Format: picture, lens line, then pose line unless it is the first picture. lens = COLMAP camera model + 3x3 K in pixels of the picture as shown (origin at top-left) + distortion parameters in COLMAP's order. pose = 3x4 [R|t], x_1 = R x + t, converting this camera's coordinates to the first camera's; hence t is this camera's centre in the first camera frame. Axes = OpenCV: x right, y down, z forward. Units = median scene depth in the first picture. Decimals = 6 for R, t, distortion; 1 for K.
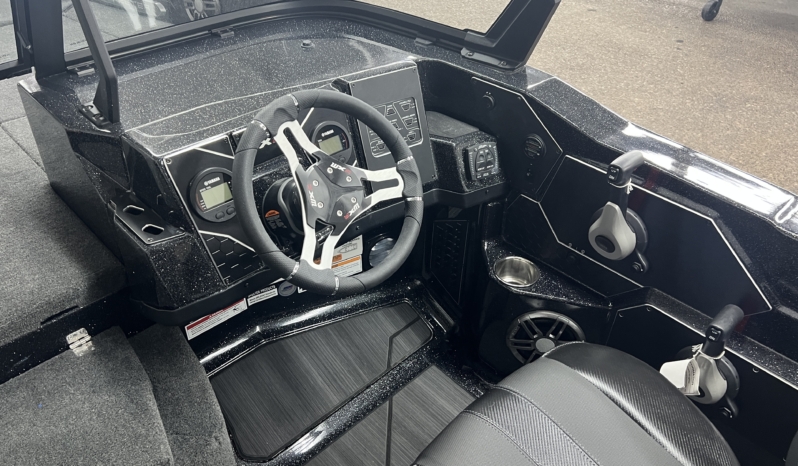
lens RADIAL K [[627.0, 0, 402.1], [0, 627.0, 239.3], [0, 0, 1]] dist [0.041010, -0.007675]
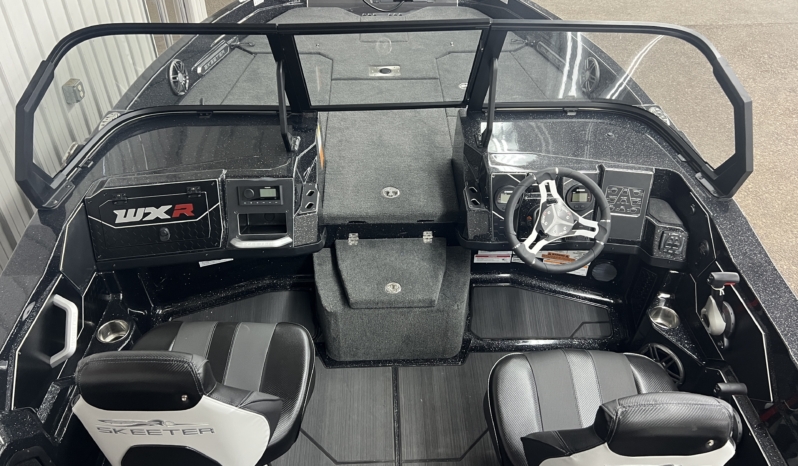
lens RADIAL K [[627.0, 0, 402.1], [0, 627.0, 239.3], [0, 0, 1]] dist [0.041010, -0.007675]
pose [[0.745553, 0.422822, -0.515144, 0.484112], [-0.412096, 0.899966, 0.142262, -0.088088], [0.523763, 0.106225, 0.845215, -0.770579]]
